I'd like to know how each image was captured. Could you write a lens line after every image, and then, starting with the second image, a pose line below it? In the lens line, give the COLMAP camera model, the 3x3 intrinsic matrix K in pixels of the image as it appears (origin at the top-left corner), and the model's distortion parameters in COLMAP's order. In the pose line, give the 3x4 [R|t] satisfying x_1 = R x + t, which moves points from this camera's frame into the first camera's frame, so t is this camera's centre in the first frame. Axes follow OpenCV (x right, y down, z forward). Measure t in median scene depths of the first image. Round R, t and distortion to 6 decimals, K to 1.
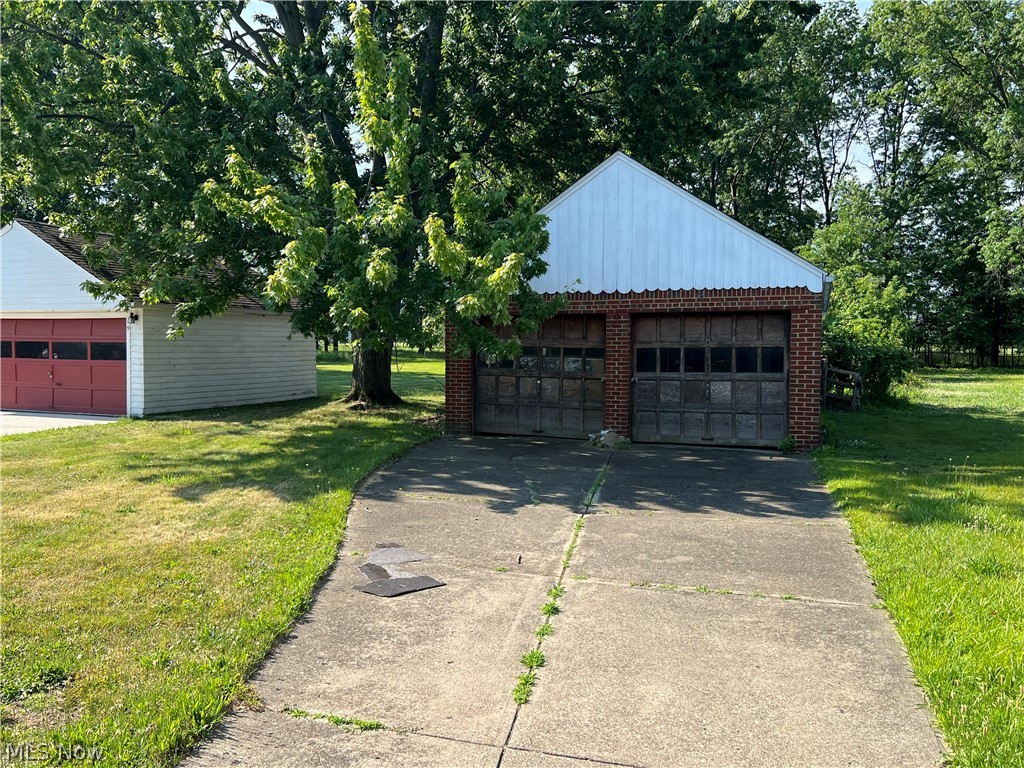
lens RADIAL K [[826.3, 0, 510.6], [0, 826.3, 385.4], [0, 0, 1]] dist [0.042729, -0.007338]
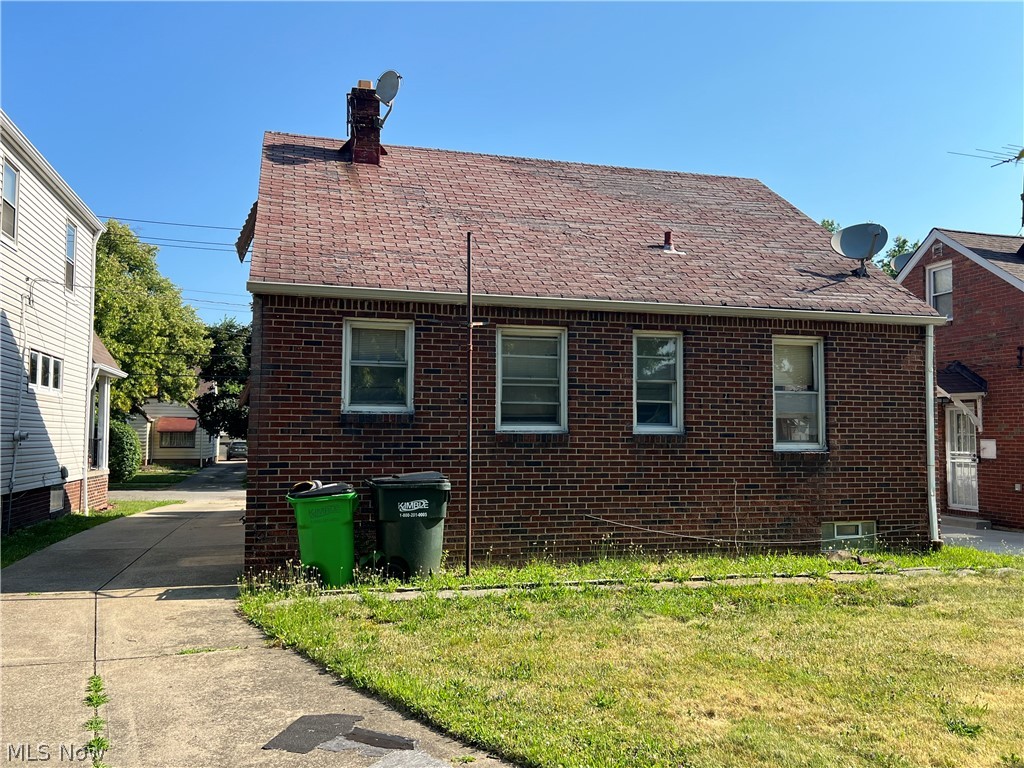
lens RADIAL K [[826.3, 0, 513.5], [0, 826.3, 384.9], [0, 0, 1]] dist [0.042729, -0.007338]
pose [[-0.813258, -0.041708, -0.580407, 0.222423], [-0.034502, 0.999129, -0.023454, -0.096186], [0.580880, 0.000950, -0.813989, 2.006064]]
